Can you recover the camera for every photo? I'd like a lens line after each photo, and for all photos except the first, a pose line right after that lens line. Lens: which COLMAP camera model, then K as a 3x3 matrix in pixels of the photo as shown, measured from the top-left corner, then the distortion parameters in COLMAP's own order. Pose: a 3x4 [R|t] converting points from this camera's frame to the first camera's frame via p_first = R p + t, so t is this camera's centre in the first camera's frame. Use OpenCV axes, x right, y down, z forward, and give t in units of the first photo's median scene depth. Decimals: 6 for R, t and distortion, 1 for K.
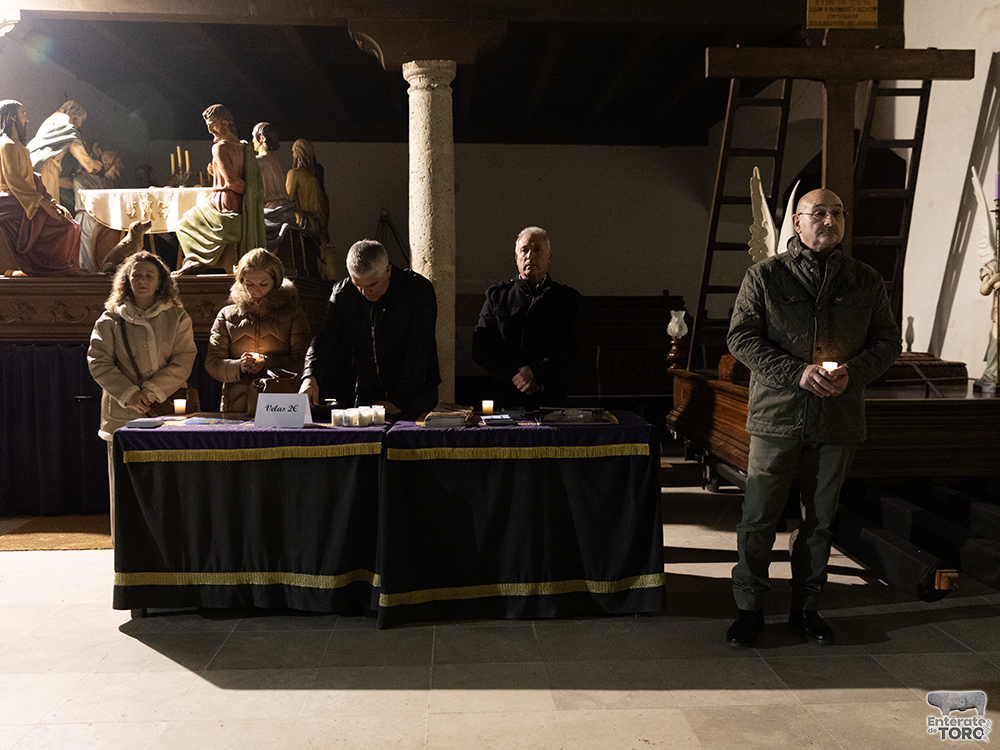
lens RADIAL K [[951.5, 0, 505.6], [0, 951.5, 370.0], [0, 0, 1]] dist [0.026260, 0.000000]
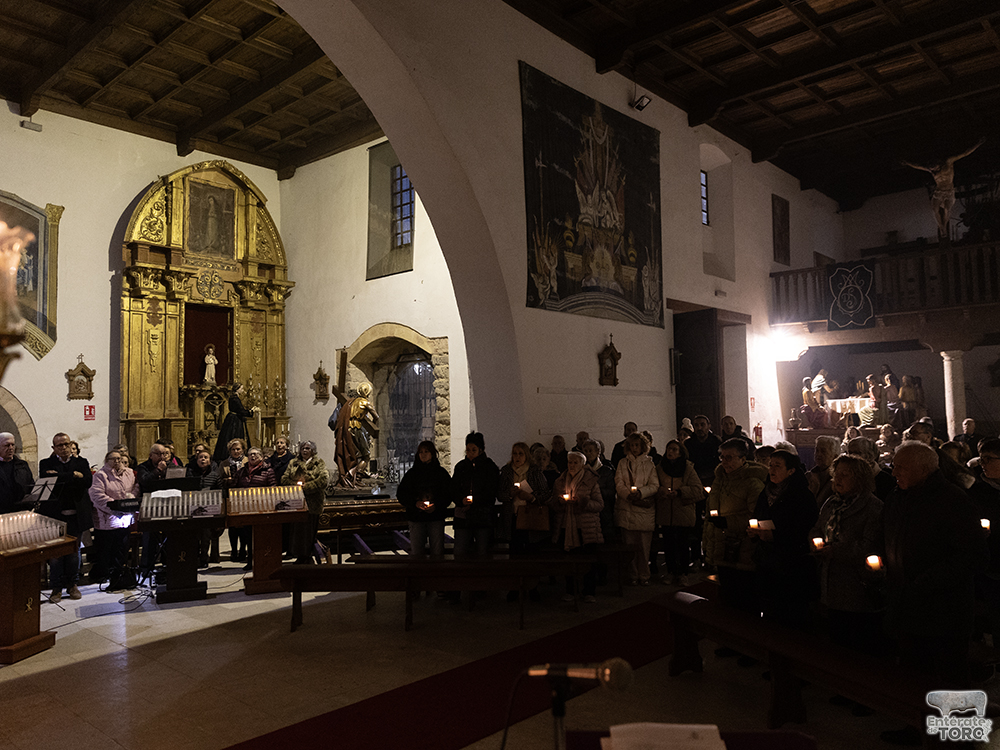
lens RADIAL K [[744.8, 0, 489.4], [0, 744.8, 381.3], [0, 0, 1]] dist [0.016102, -0.005042]
pose [[0.691937, -0.048209, -0.720347, 0.574881], [-0.023349, 0.995752, -0.089069, -0.001698], [0.721581, 0.078450, 0.687871, -1.532168]]
